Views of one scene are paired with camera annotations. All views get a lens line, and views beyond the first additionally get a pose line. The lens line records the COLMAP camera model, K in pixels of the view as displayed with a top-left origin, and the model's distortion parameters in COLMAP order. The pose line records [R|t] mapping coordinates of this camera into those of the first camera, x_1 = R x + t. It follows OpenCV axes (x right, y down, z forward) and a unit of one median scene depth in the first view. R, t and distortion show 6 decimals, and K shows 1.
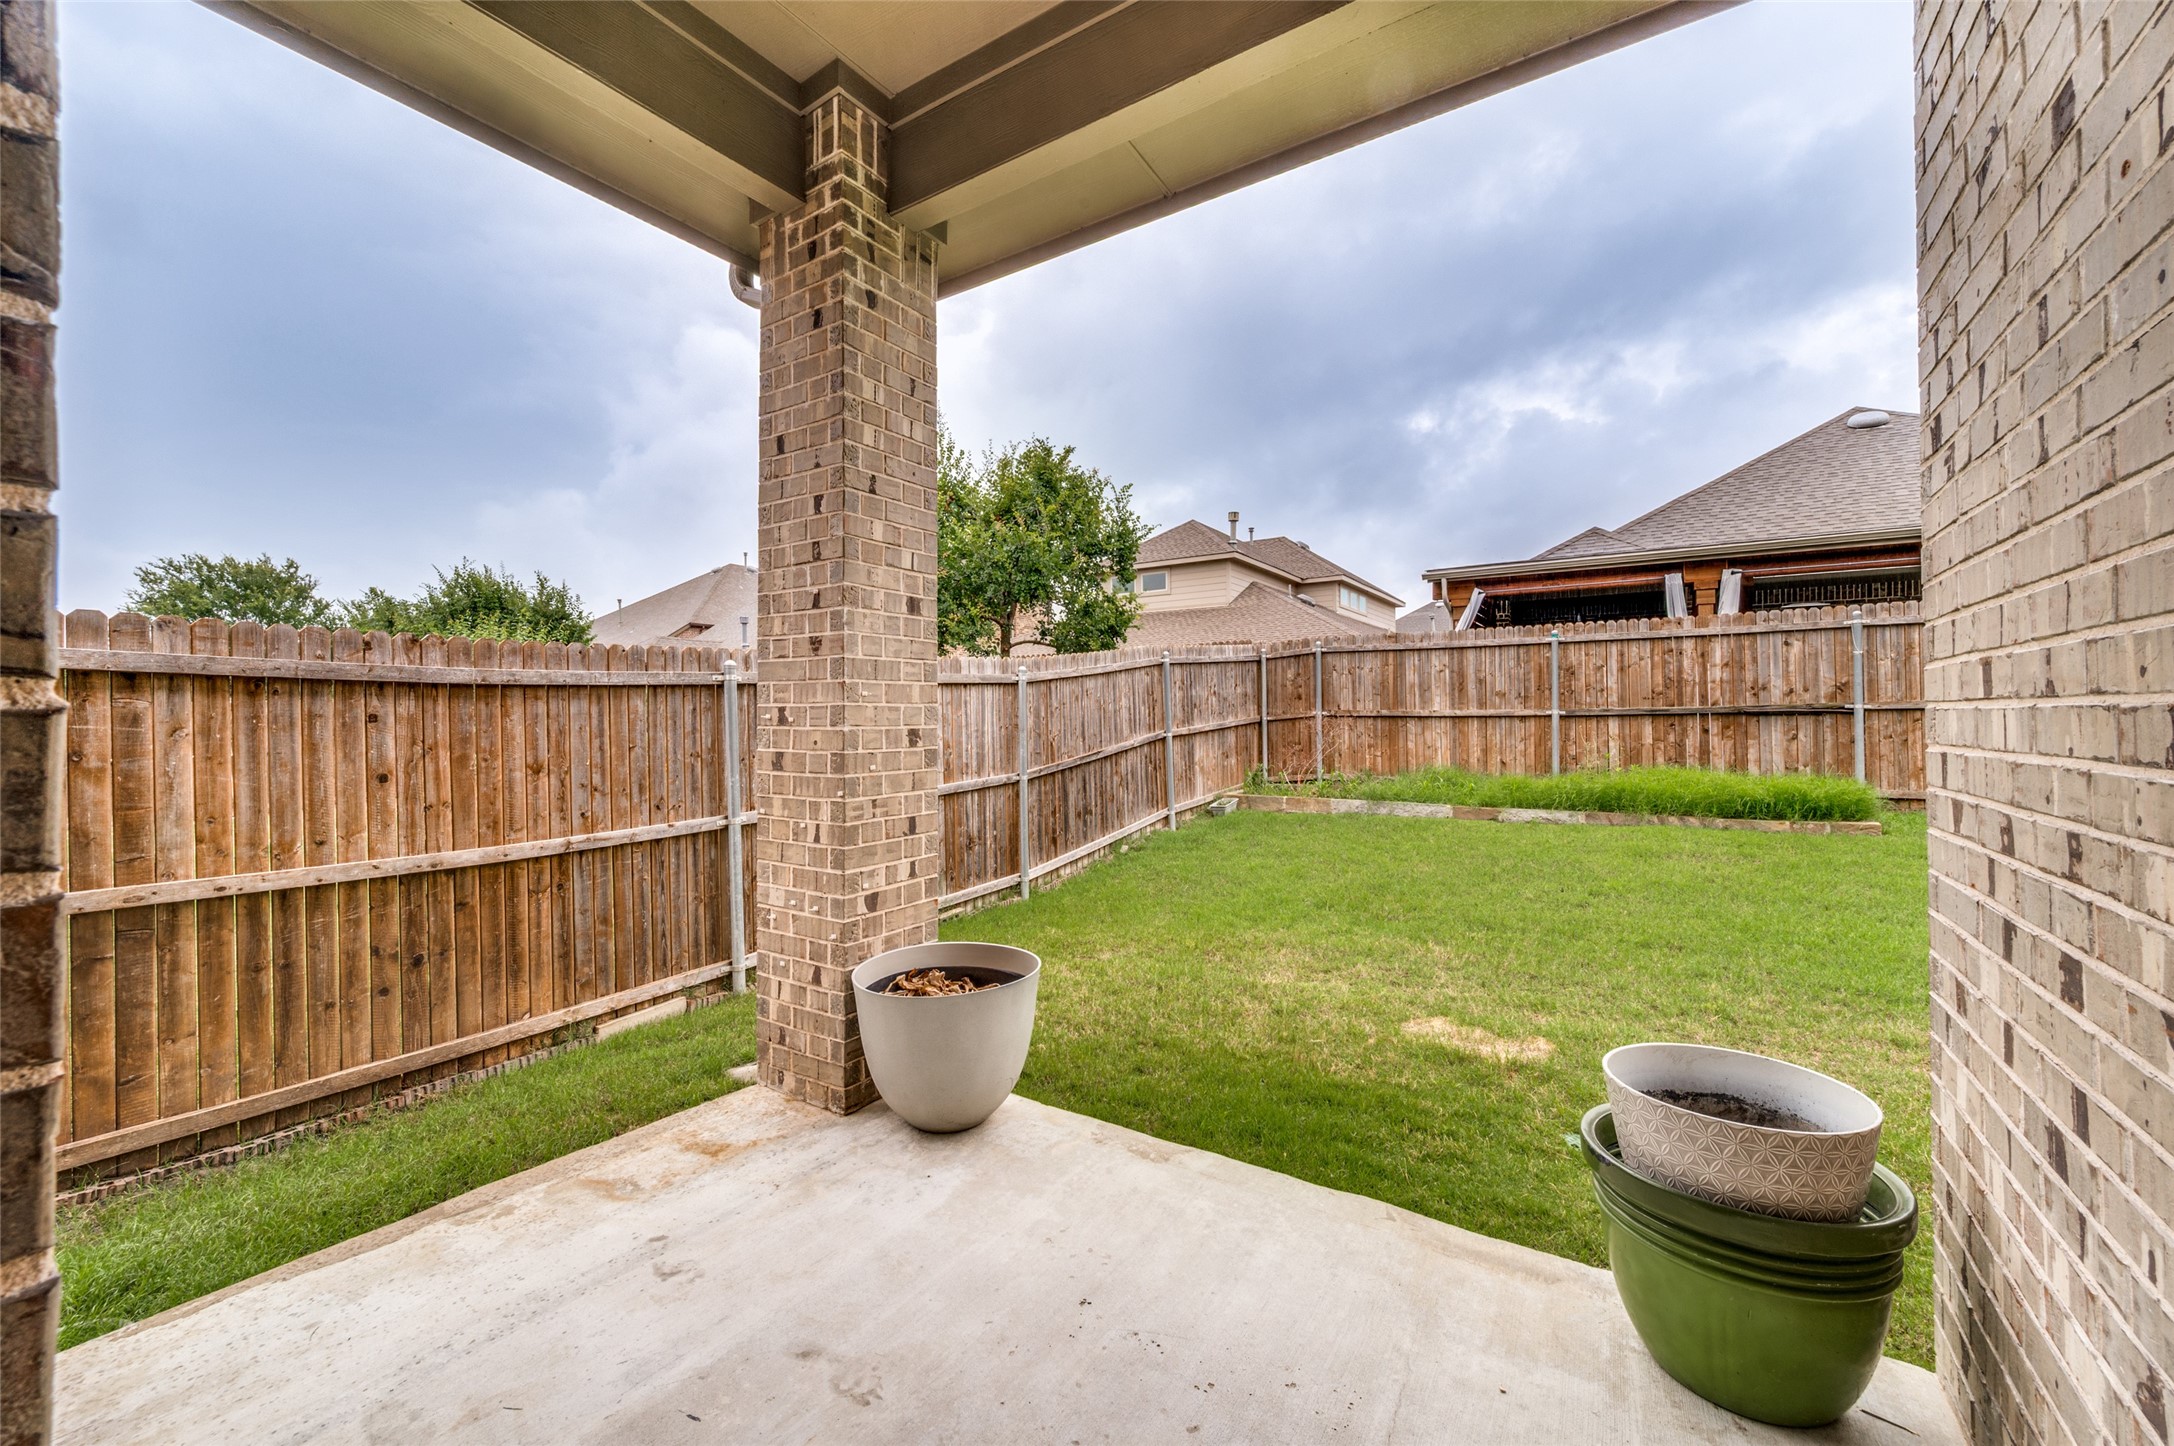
lens RADIAL K [[884.1, 0, 1090.2], [0, 884.1, 717.3], [0, 0, 1]] dist [-0.001759, -0.000023]
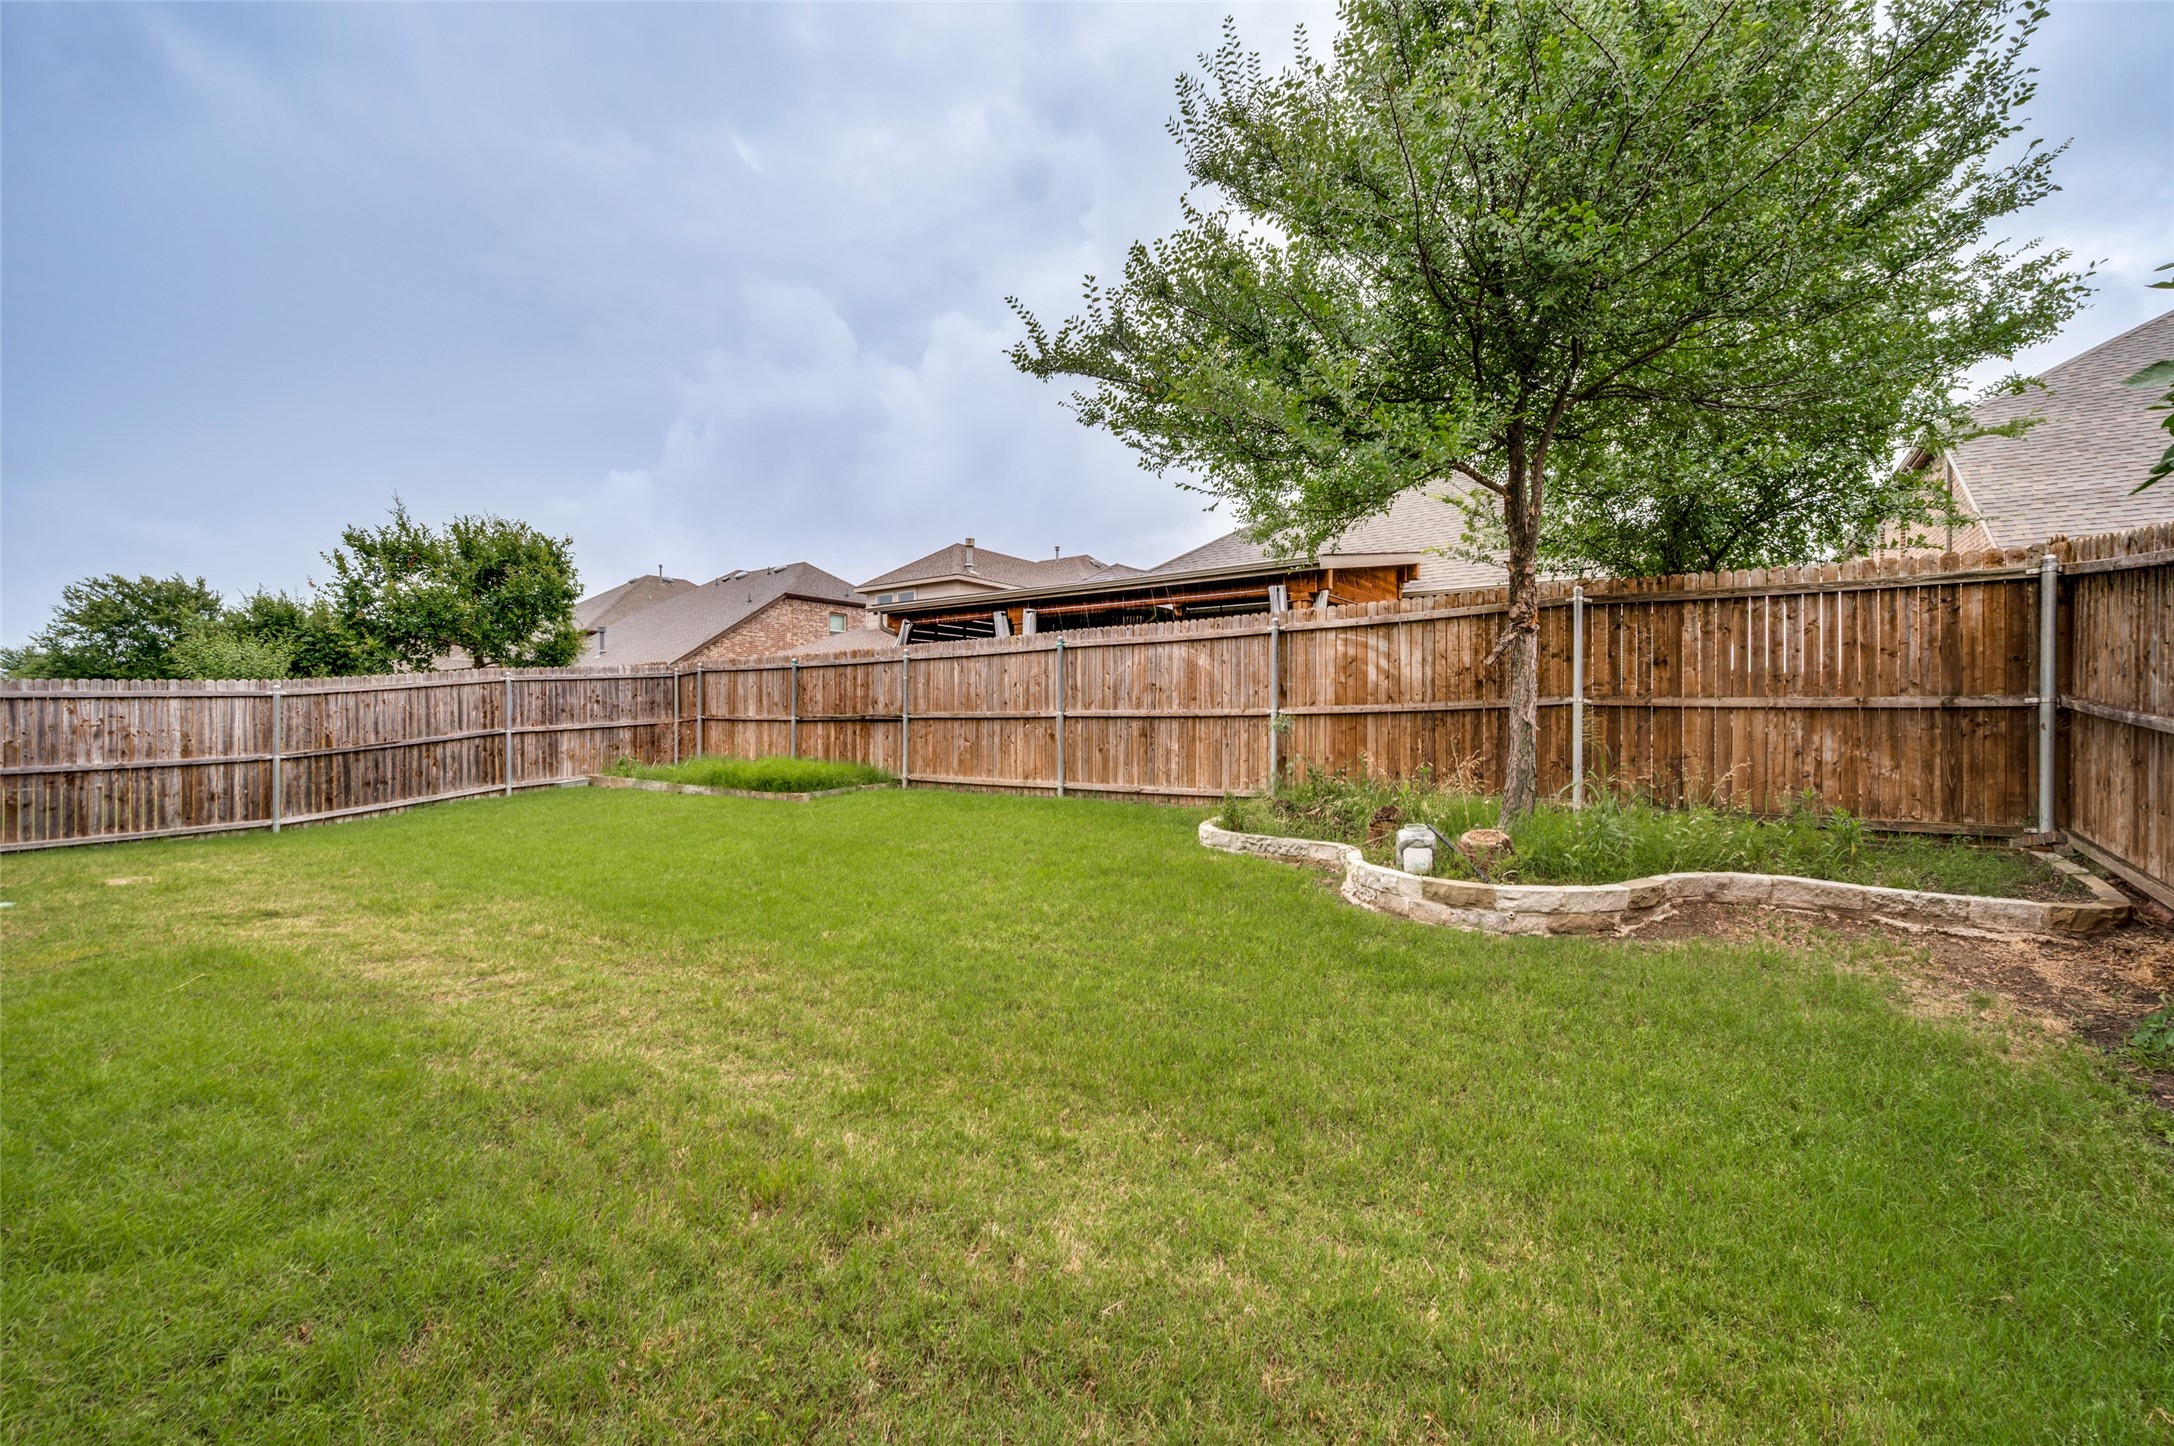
lens RADIAL K [[884.1, 0, 1084.0], [0, 884.1, 721.1], [0, 0, 1]] dist [-0.001759, -0.000023]
pose [[0.998404, 0.009416, -0.055679, 1.245697], [-0.009173, 0.999947, 0.004618, -0.013189], [0.055720, -0.004100, 0.998438, -0.408067]]
